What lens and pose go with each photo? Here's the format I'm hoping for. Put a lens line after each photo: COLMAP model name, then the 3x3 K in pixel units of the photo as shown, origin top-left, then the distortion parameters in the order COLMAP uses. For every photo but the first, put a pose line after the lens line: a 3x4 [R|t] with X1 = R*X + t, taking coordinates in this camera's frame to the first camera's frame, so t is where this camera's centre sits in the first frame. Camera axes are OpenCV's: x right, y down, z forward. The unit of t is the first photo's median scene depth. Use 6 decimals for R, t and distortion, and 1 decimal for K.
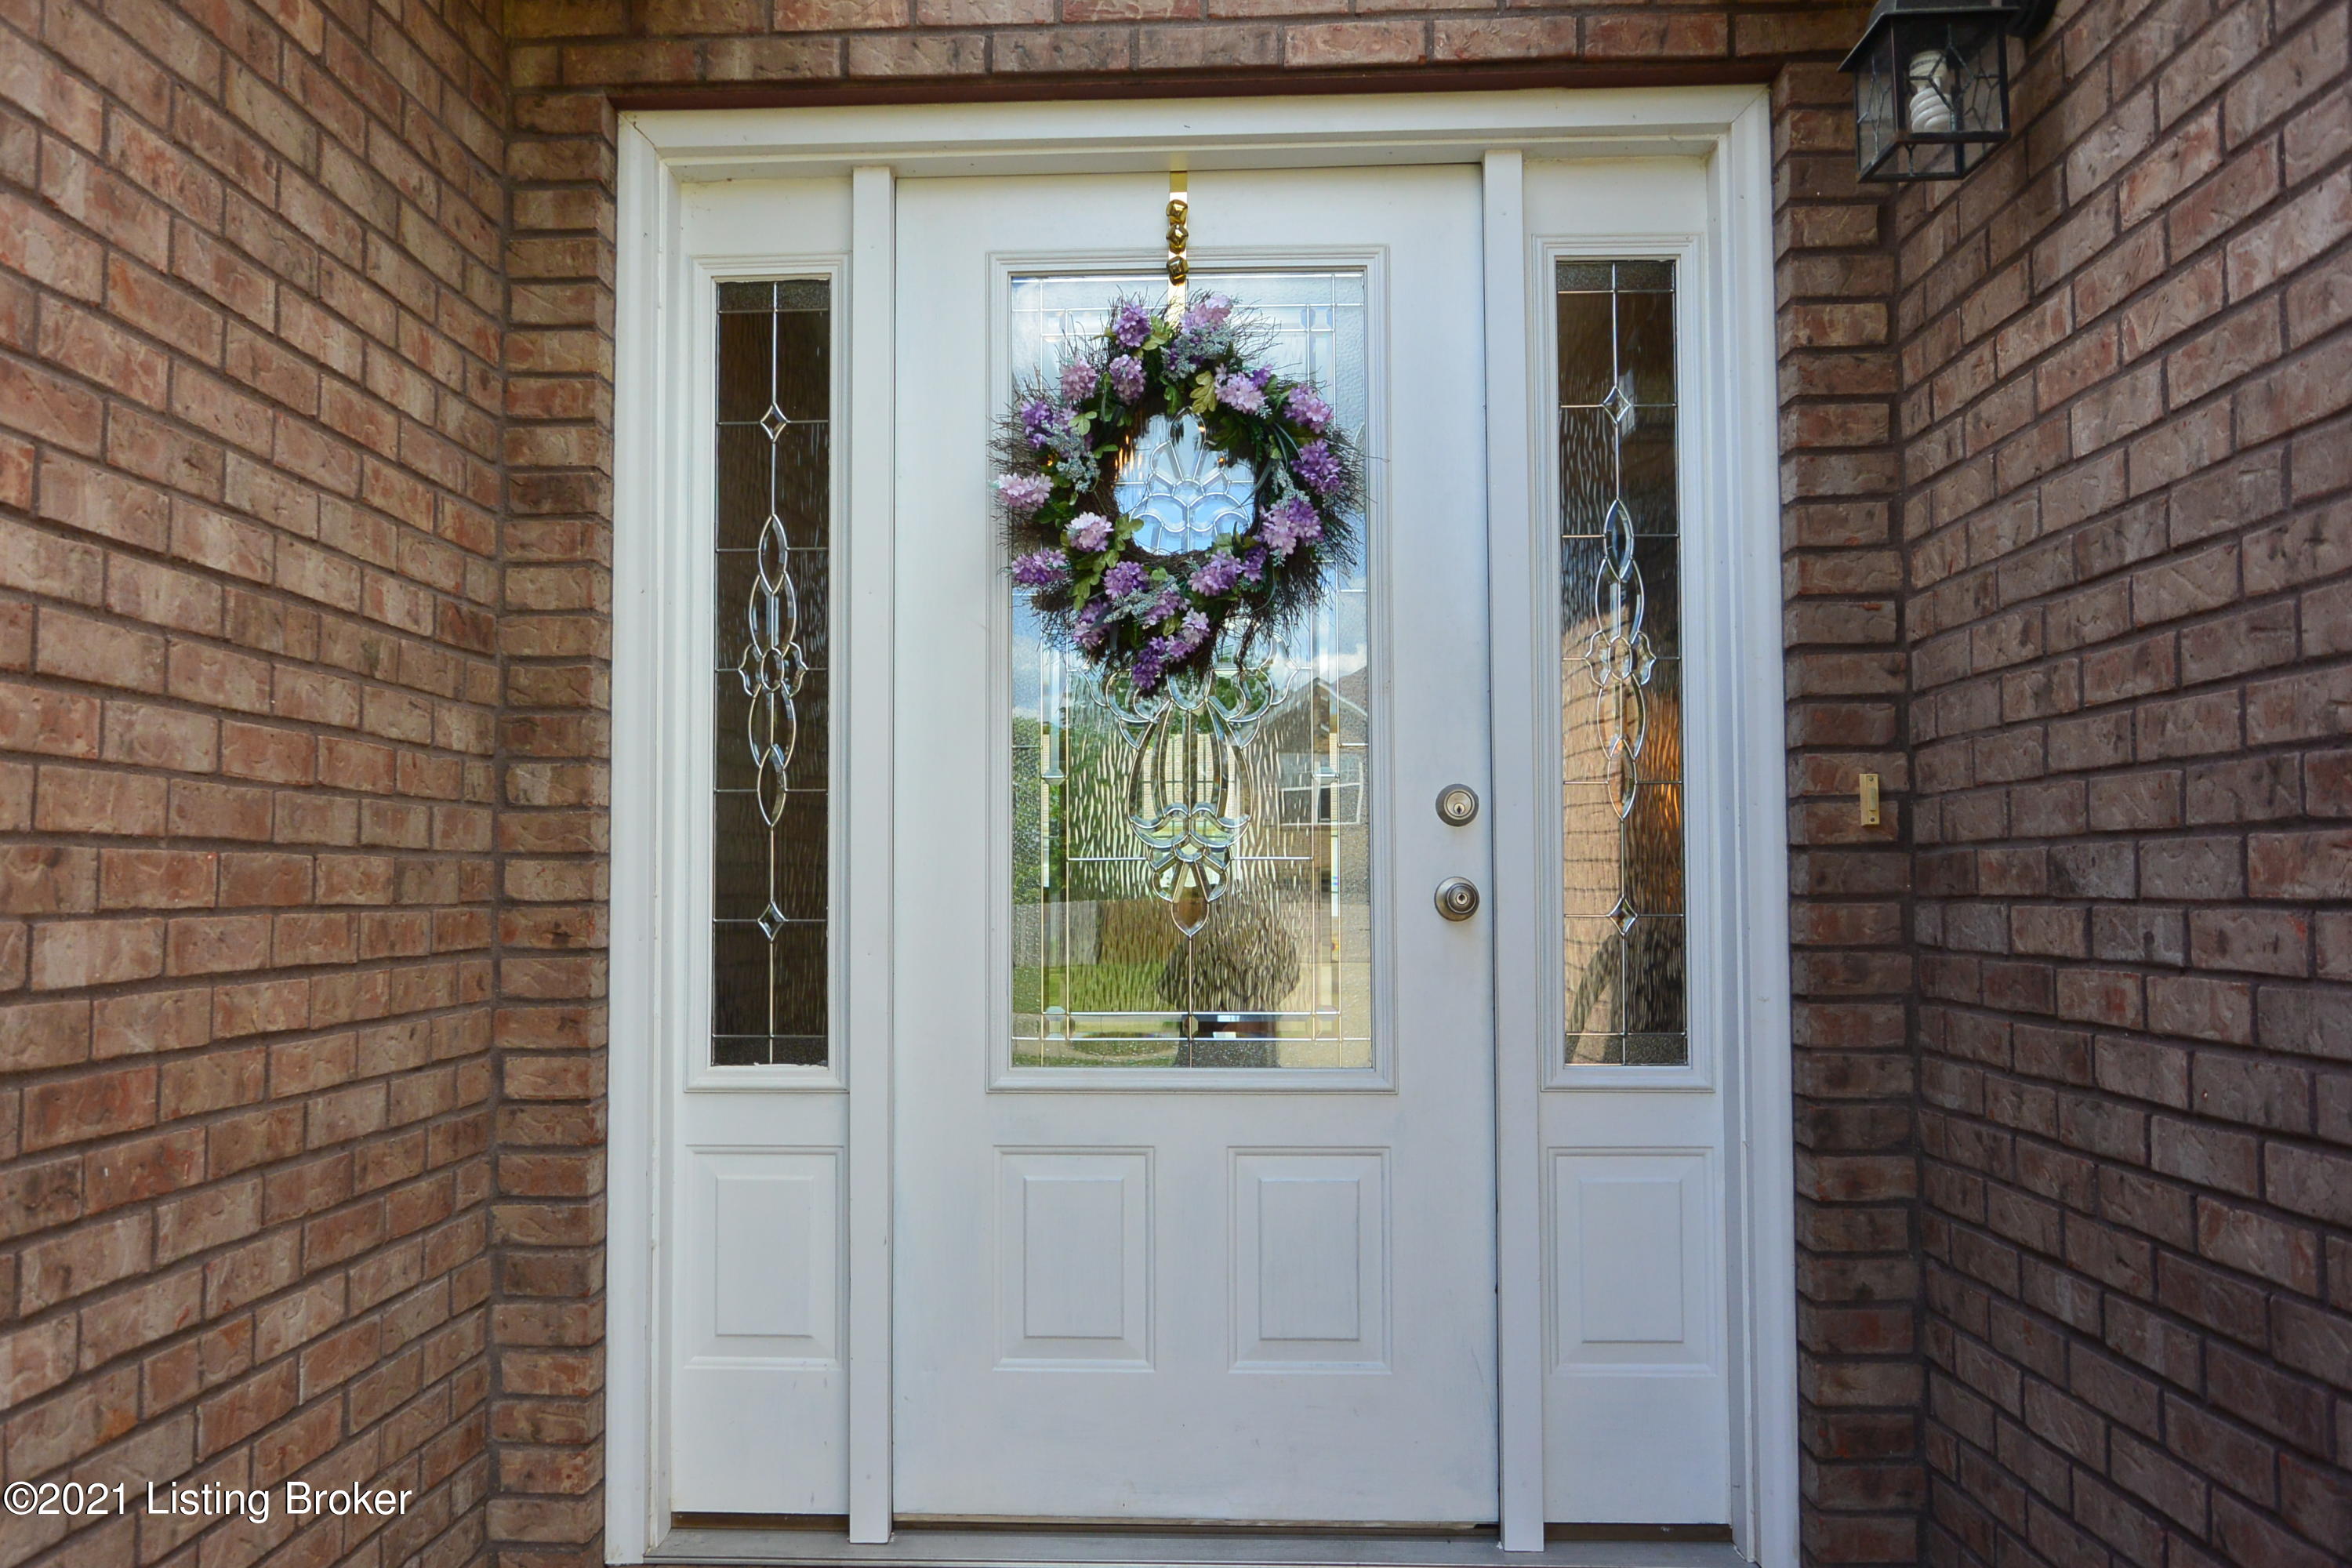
lens RADIAL K [[1869.5, 0, 1134.1], [0, 1869.5, 786.0], [0, 0, 1]] dist [-0.006132, 0.004354]
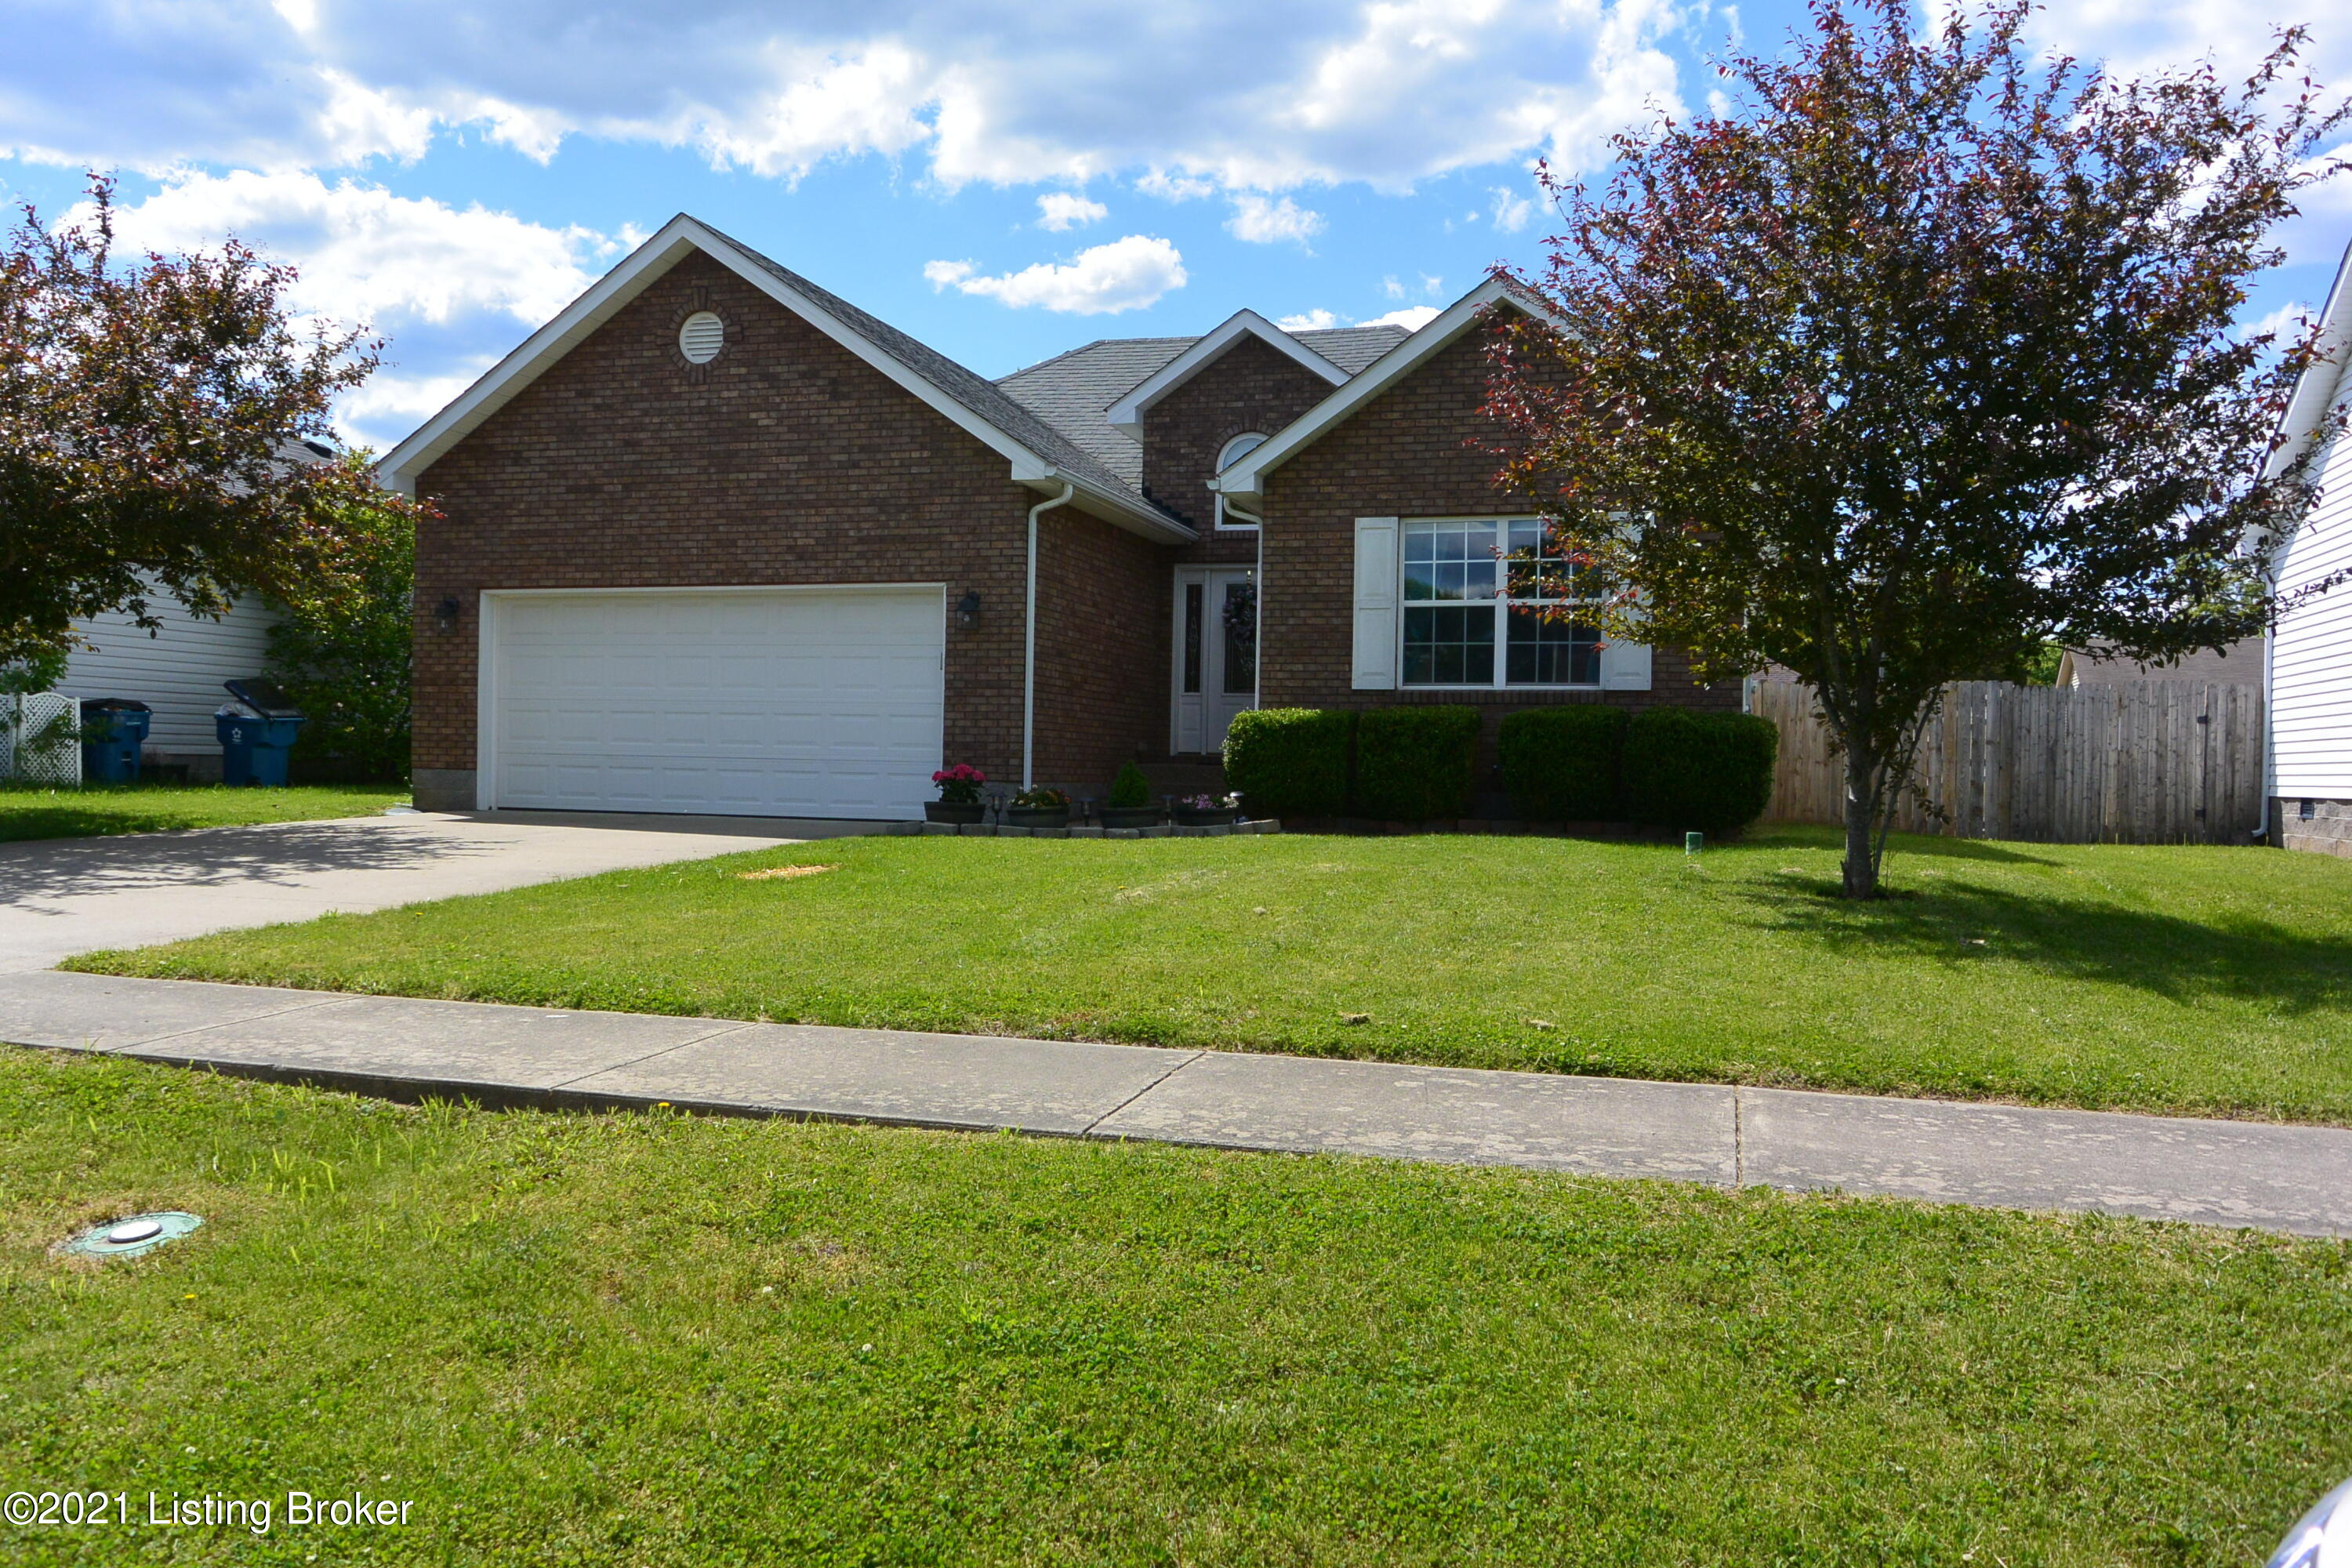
lens RADIAL K [[1869.5, 0, 1134.1], [0, 1869.5, 786.0], [0, 0, 1]] dist [-0.006132, 0.004354]
pose [[0.967654, 0.026224, -0.250913, 1.469429], [-0.011549, 0.998145, 0.059780, 0.081837], [0.252015, -0.054949, 0.966162, -6.315439]]
